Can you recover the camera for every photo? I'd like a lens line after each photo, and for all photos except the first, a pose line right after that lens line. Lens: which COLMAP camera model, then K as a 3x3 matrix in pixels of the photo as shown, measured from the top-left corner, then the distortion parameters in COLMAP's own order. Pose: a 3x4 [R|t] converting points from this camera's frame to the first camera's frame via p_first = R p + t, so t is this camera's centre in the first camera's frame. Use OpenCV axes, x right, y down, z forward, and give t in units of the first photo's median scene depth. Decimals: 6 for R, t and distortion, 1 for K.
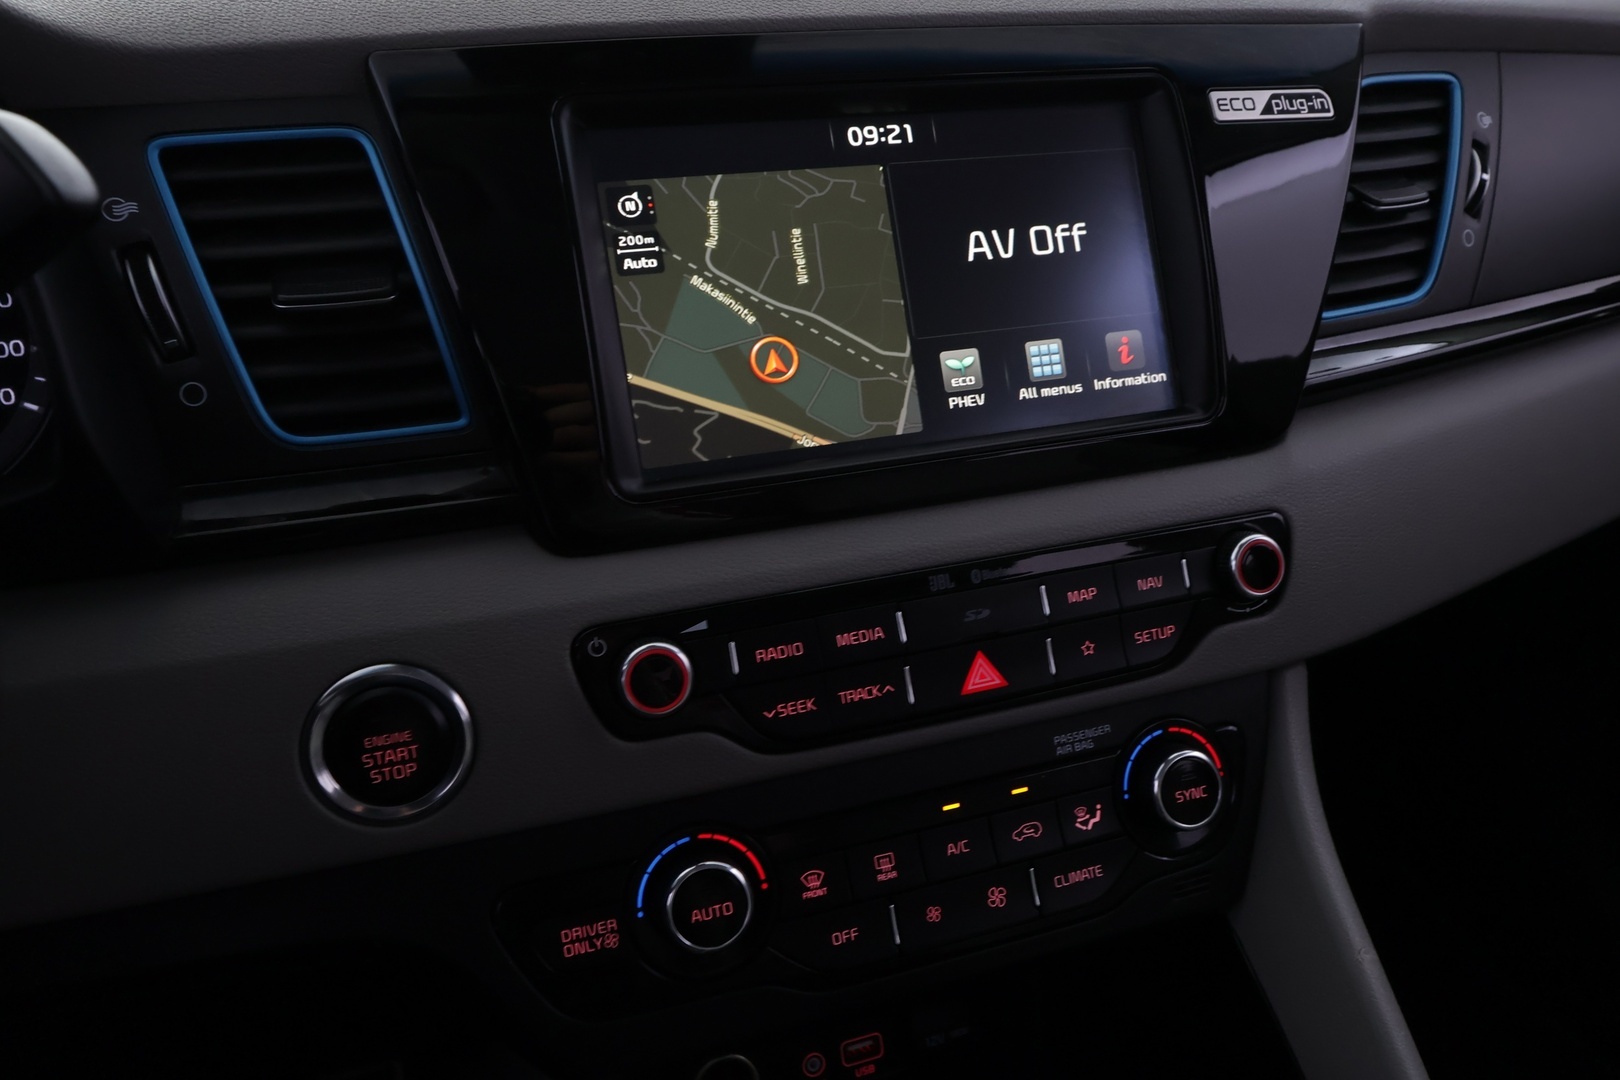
lens RADIAL K [[1234.1, 0, 772.4], [0, 1234.1, 541.3], [0, 0, 1]] dist [0.001784, 0.000564]
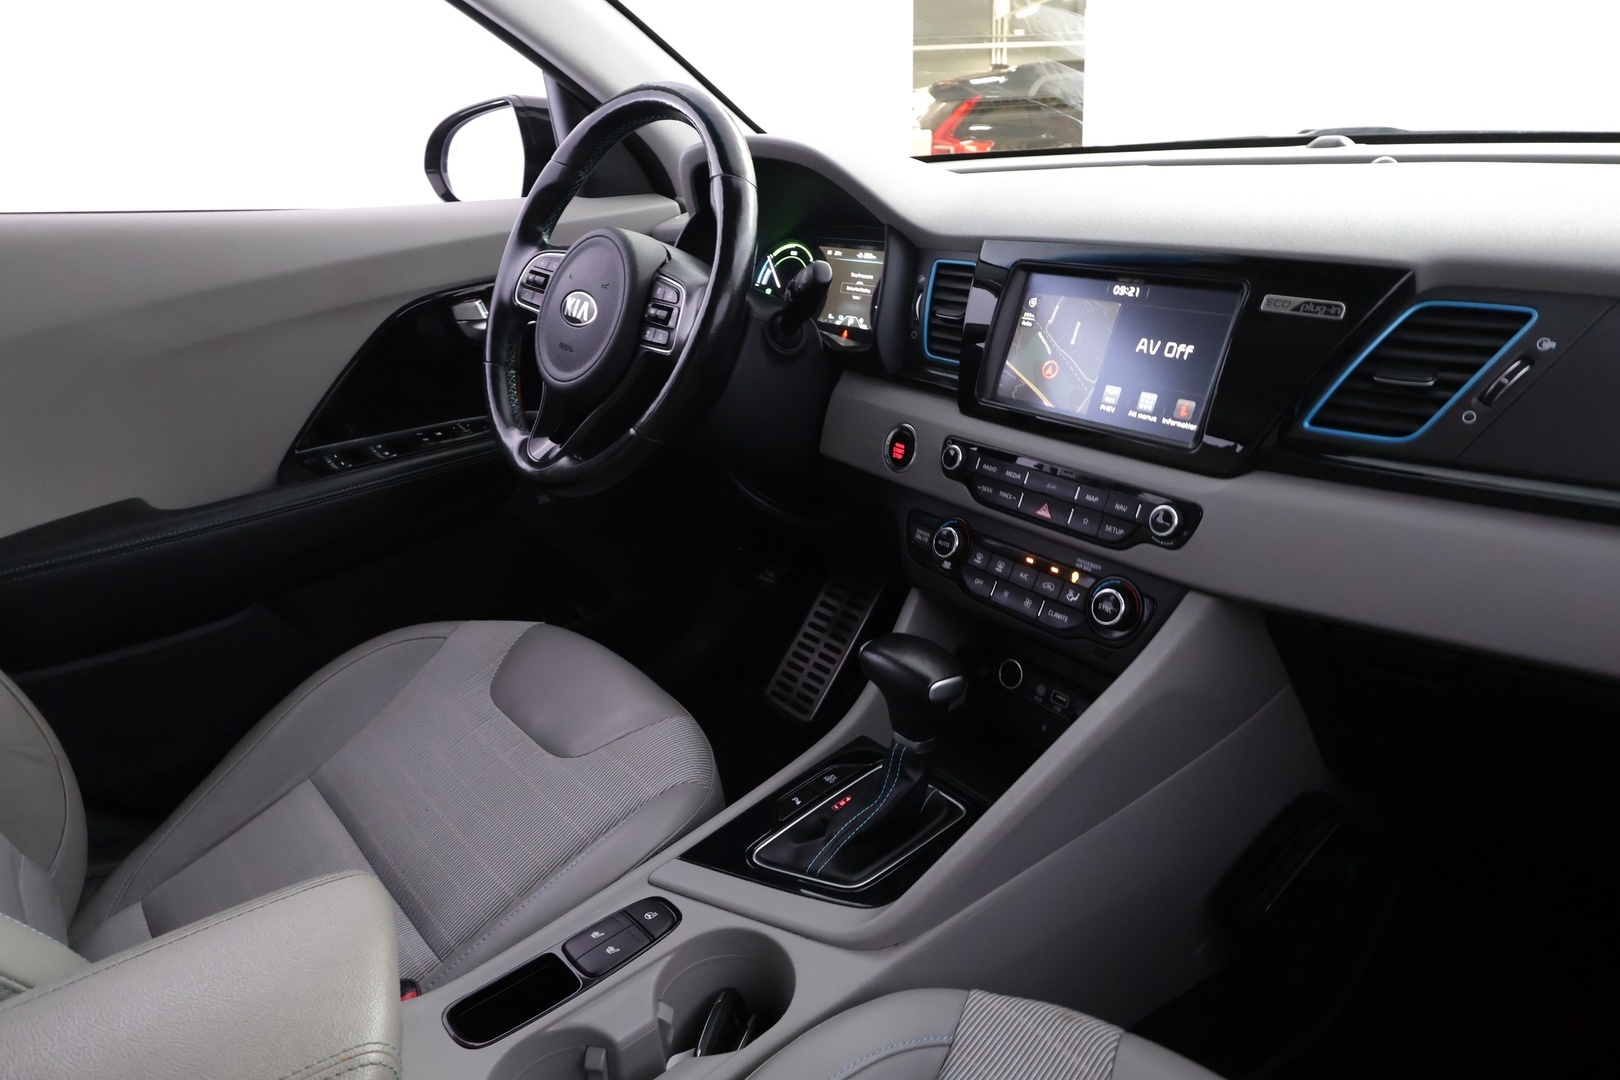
lens RADIAL K [[1039.4, 0, 810.0], [0, 1039.4, 540.0], [0, 0, 1]] dist [0.001653, 0.001124]
pose [[0.293164, 0.360603, -0.885449, 1.770891], [-0.328469, 0.907756, 0.260935, -0.210621], [0.897866, 0.214346, 0.384568, -0.191573]]
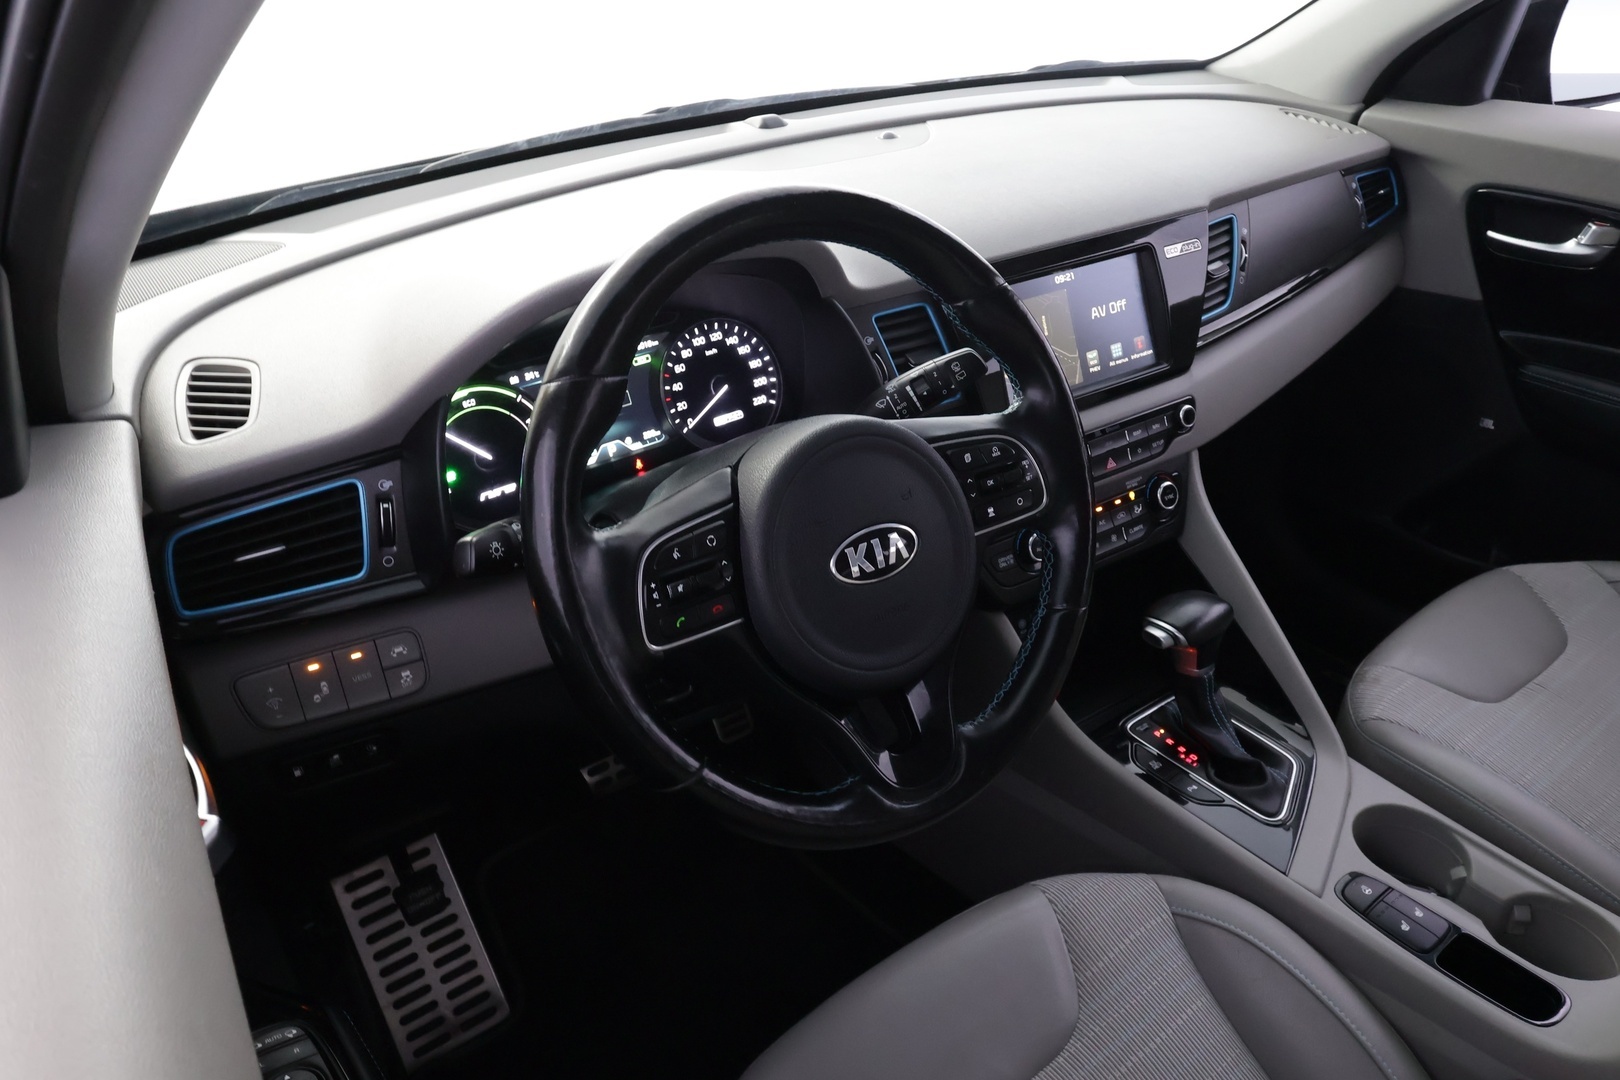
lens RADIAL K [[1139.0, 0, 810.0], [0, 1139.0, 540.0], [0, 0, 1]] dist [0.011834, 0.001190]
pose [[0.970691, -0.119625, 0.208443, -1.061799], [0.089161, 0.984674, 0.149890, -0.174835], [-0.223179, -0.126912, 0.966481, -1.429655]]
